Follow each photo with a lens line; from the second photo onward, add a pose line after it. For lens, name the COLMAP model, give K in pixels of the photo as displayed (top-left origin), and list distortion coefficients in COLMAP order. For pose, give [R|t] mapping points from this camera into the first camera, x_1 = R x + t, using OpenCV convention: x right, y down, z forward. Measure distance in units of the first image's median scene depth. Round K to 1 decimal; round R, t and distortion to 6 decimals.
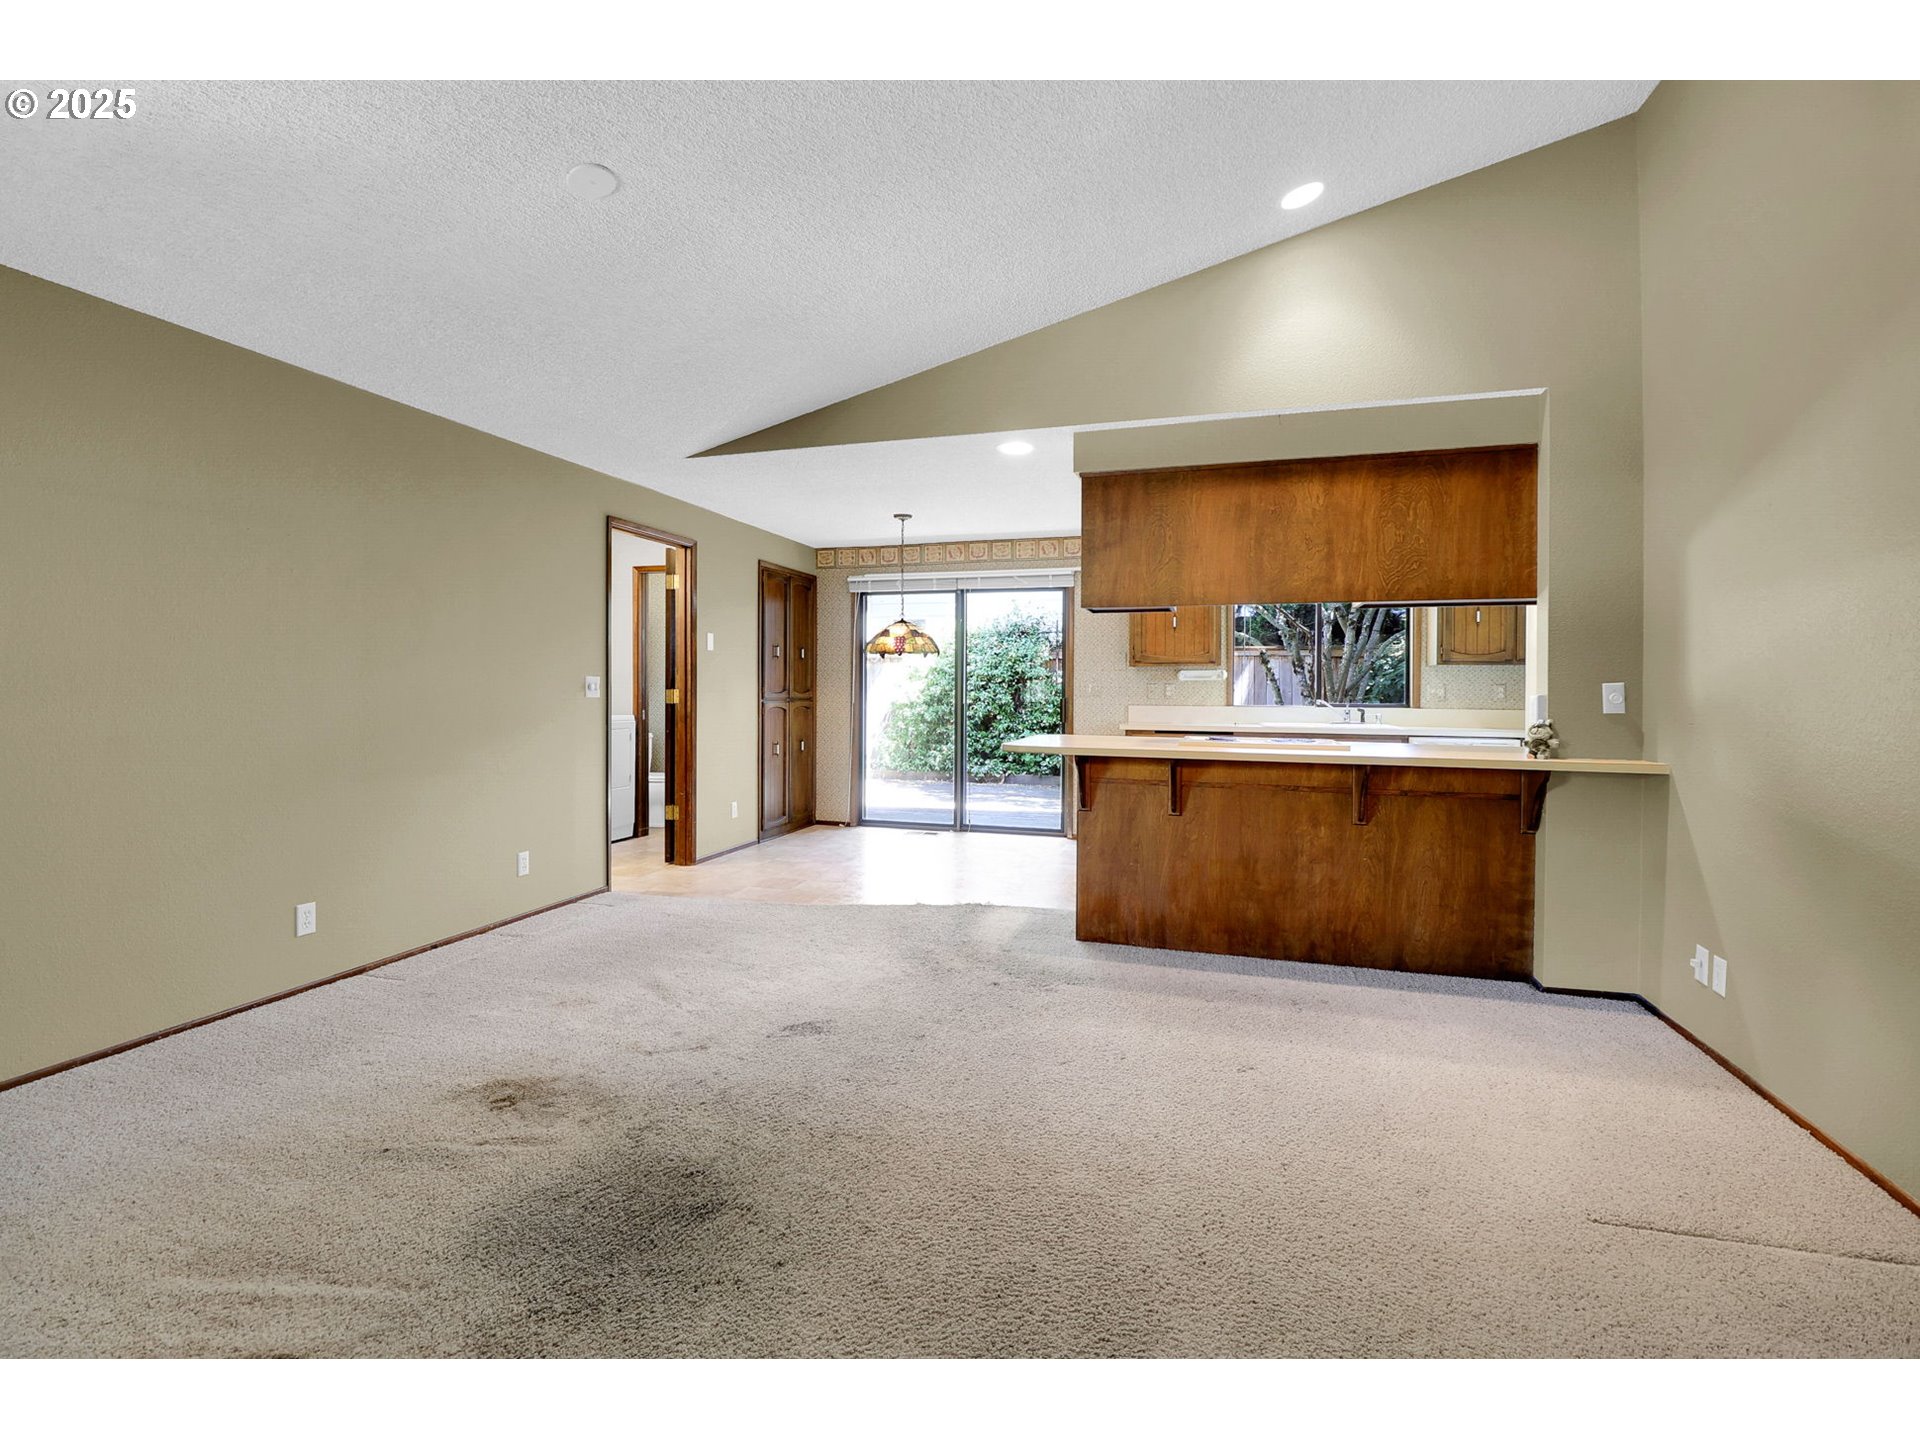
lens RADIAL K [[931.2, 0, 954.9], [0, 931.2, 688.3], [0, 0, 1]] dist [-0.004333, -0.010242]
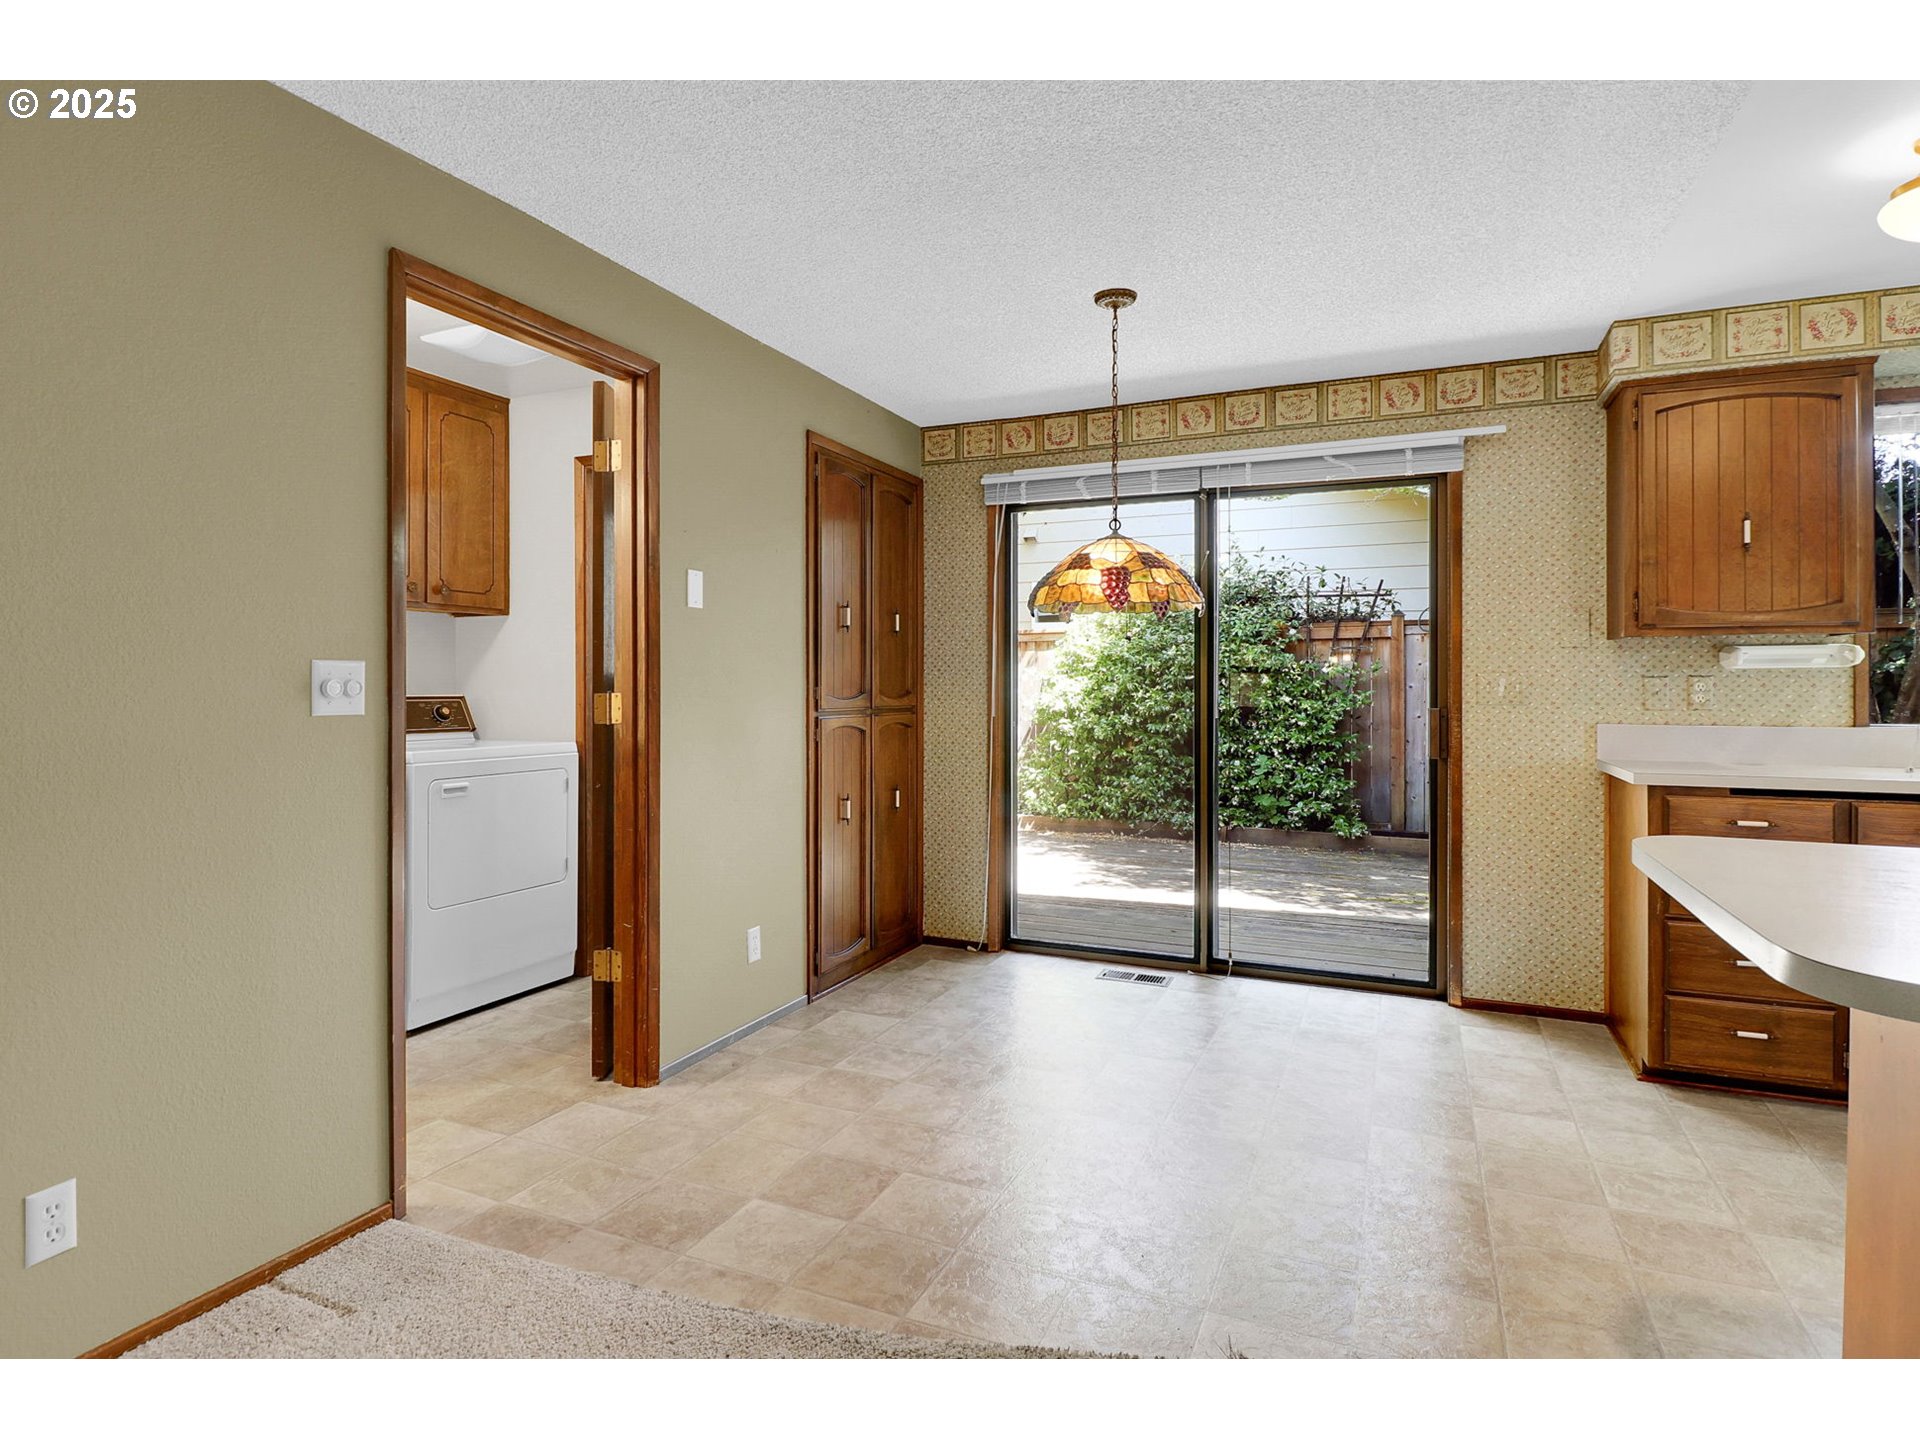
lens RADIAL K [[1011.9, 0, 954.5], [0, 1011.9, 688.3], [0, 0, 1]] dist [0.002763, -0.010859]
pose [[0.993028, -0.003726, -0.117820, -0.065364], [0.003864, 0.999992, 0.000942, -0.000753], [0.117816, -0.001391, 0.993034, 0.444416]]
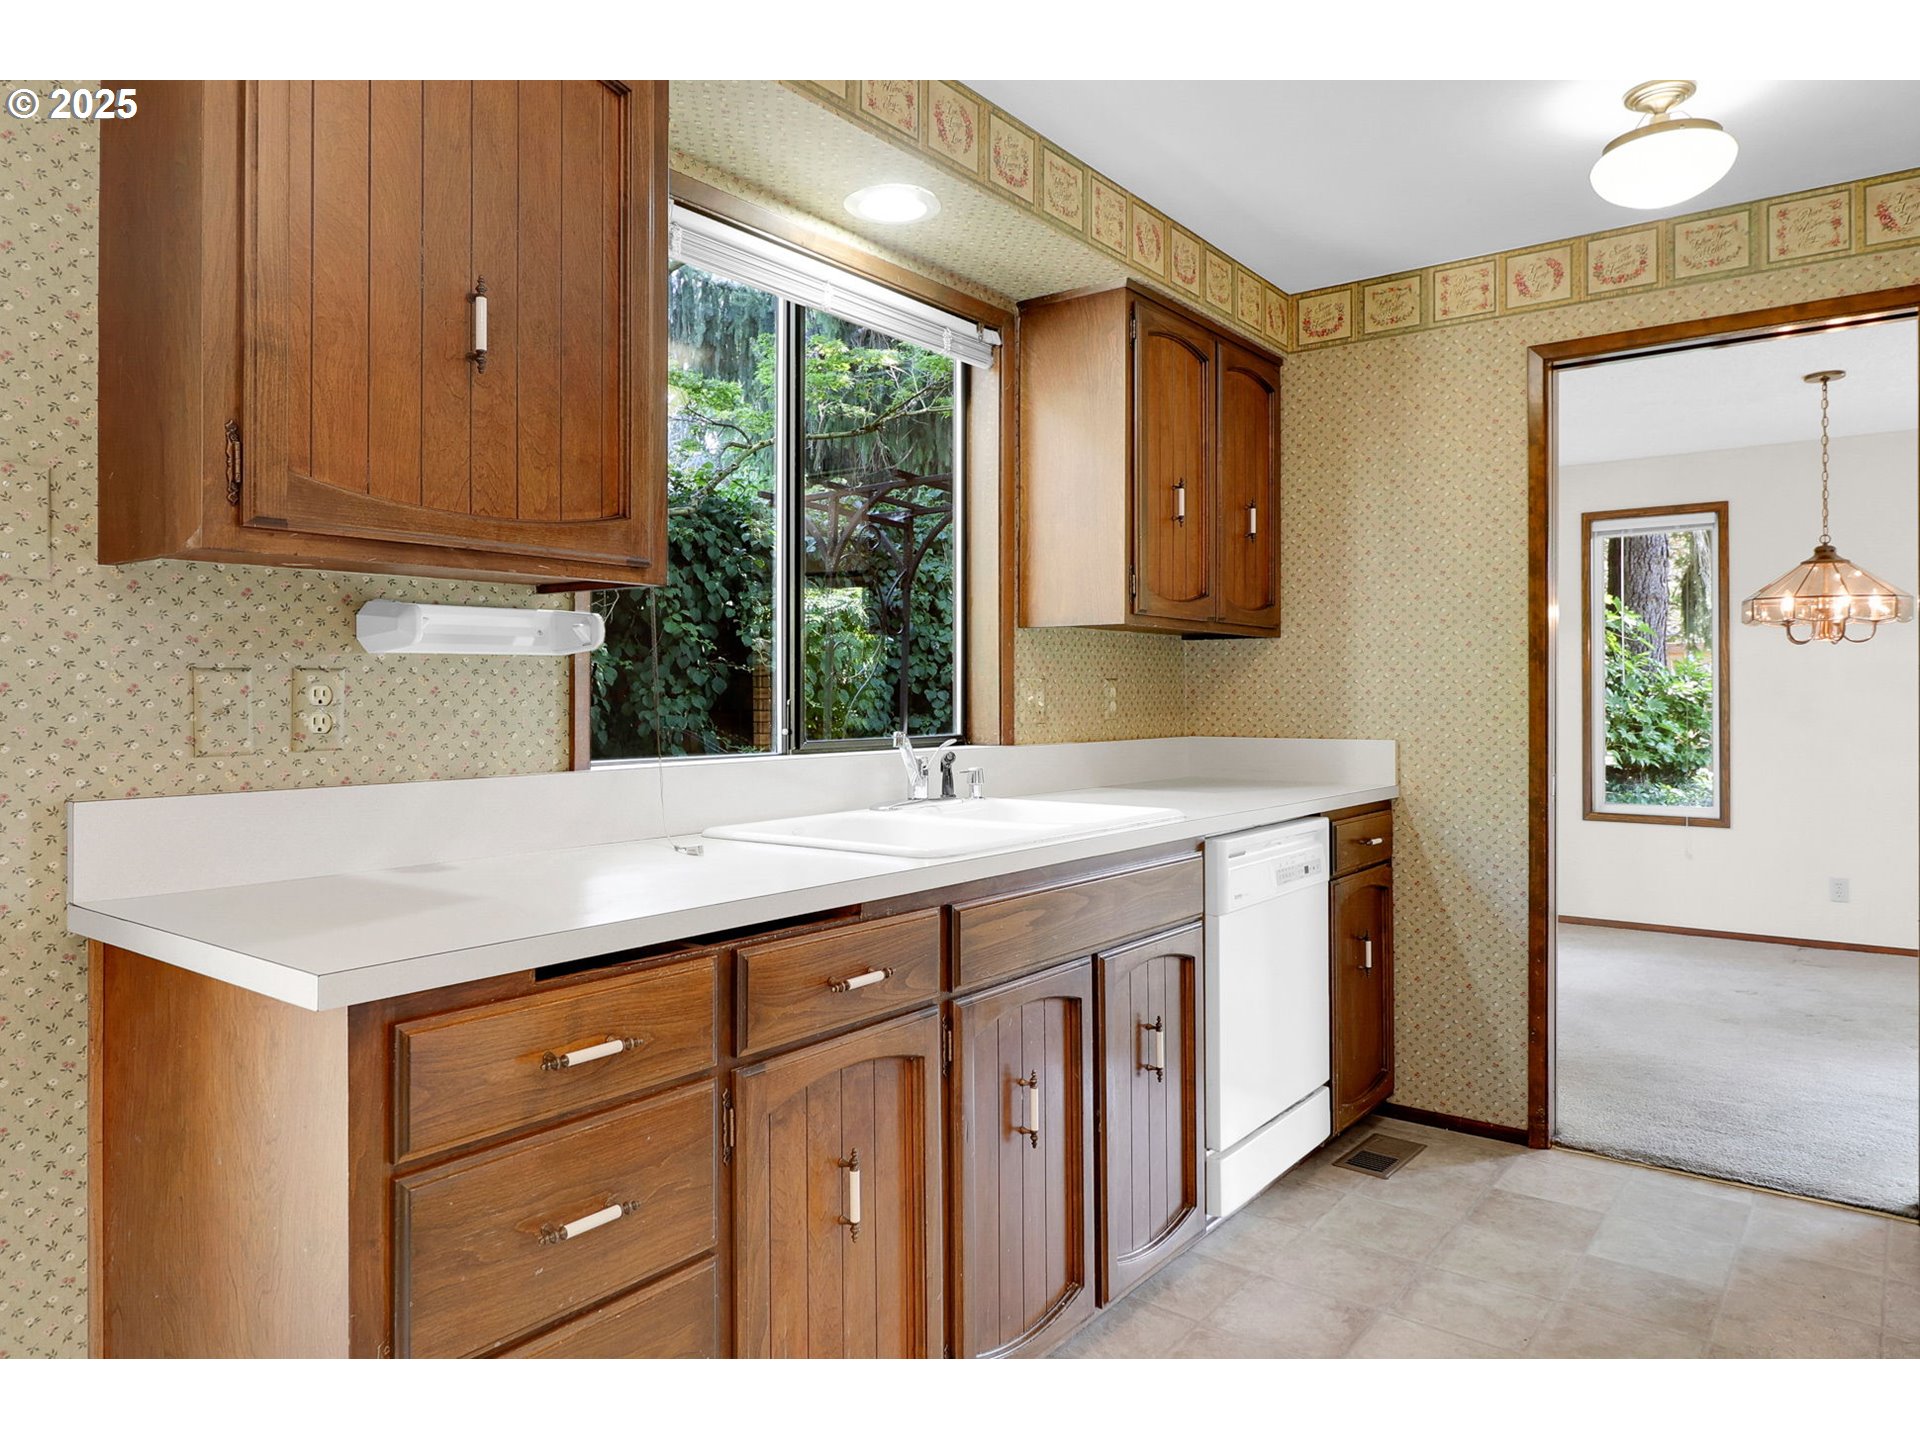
lens RADIAL K [[1231.8, 0, 958.4], [0, 1231.8, 686.8], [0, 0, 1]] dist [0.006907, -0.008690]
pose [[0.344902, -0.001979, 0.938637, 0.045921], [0.002636, 0.999996, 0.001139, -0.001139], [-0.938635, 0.002081, 0.344906, 0.764979]]
